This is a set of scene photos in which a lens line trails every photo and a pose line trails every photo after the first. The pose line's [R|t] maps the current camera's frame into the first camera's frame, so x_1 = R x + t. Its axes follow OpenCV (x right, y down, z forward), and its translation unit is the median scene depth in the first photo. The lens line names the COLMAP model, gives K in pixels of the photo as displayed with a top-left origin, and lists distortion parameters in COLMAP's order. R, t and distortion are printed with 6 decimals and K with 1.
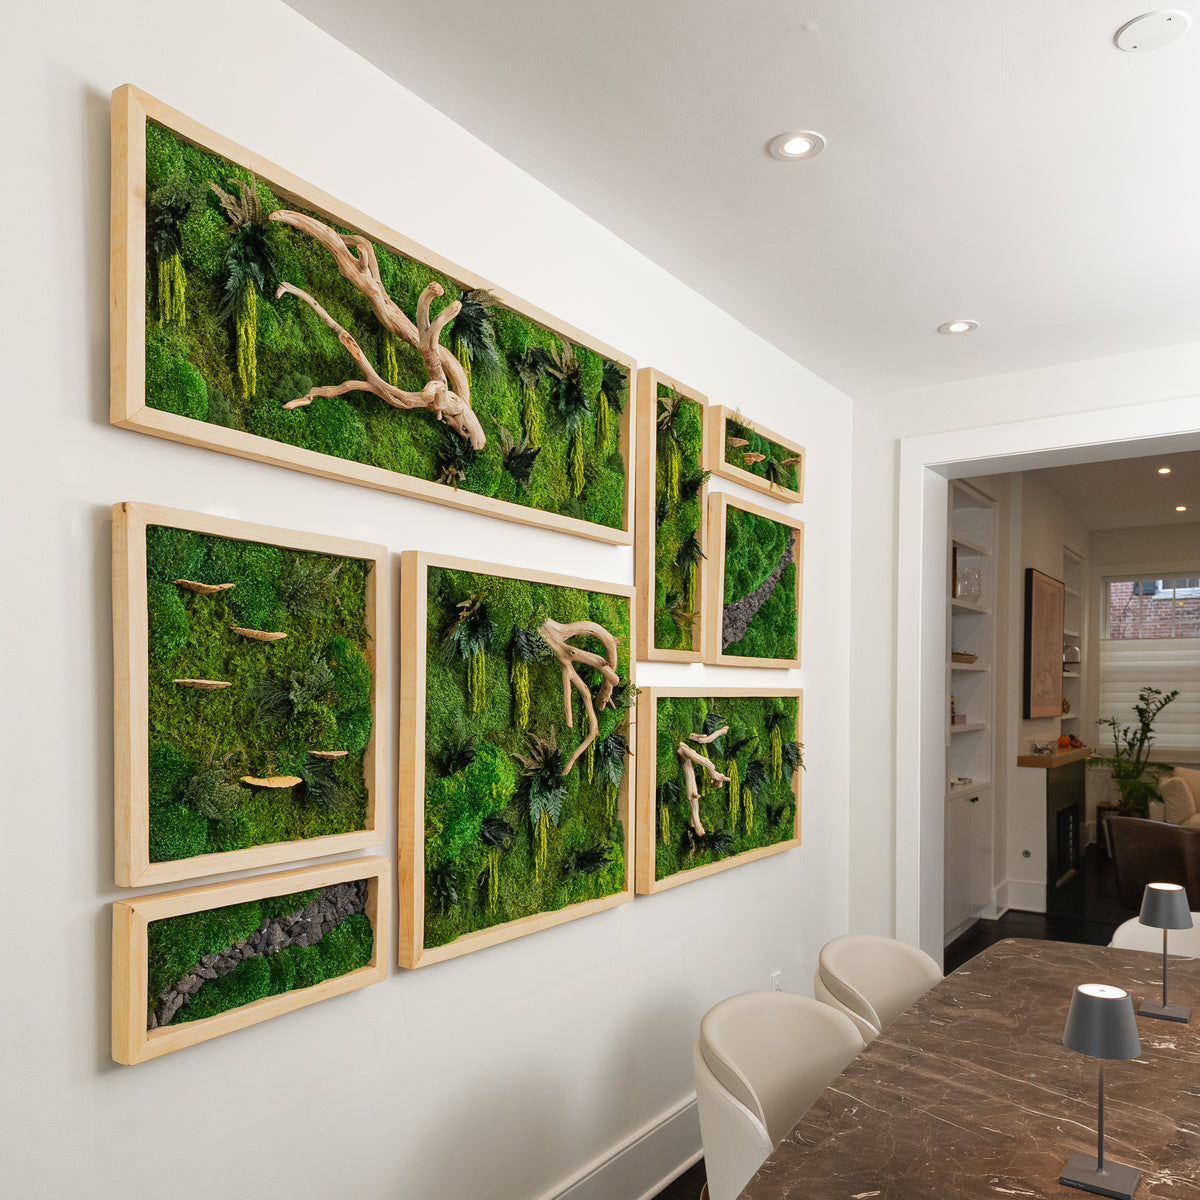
lens RADIAL K [[1034.2, 0, 599.4], [0, 1034.2, 717.8], [0, 0, 1]] dist [0.063633, -0.014882]
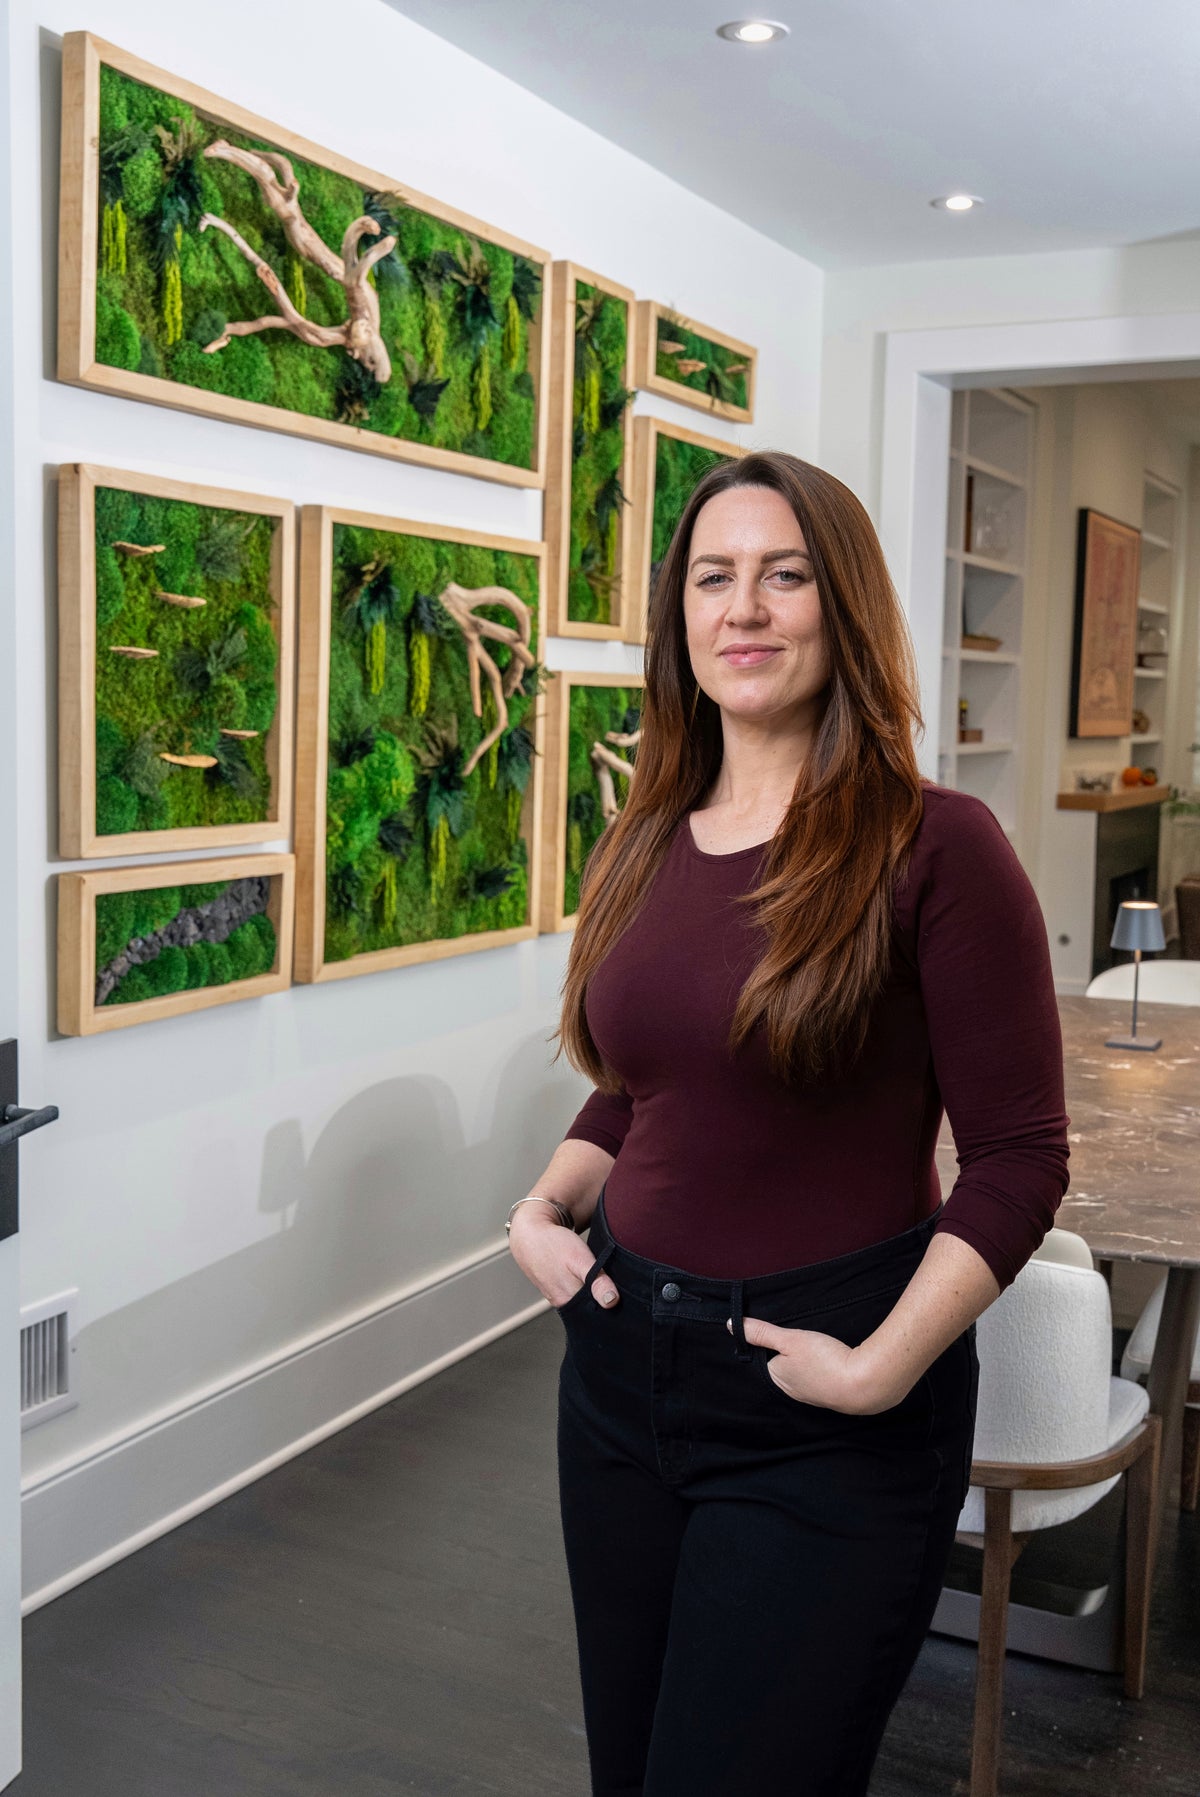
lens RADIAL K [[1933.5, 0, 600.0], [0, 1933.5, 898.5], [0, 0, 1]] dist [0.013617, 0.018246]
pose [[0.992314, 0.005951, 0.123599, -0.137337], [-0.015816, 0.996750, 0.078989, 0.035212], [-0.122727, -0.080337, 0.989183, -0.637196]]
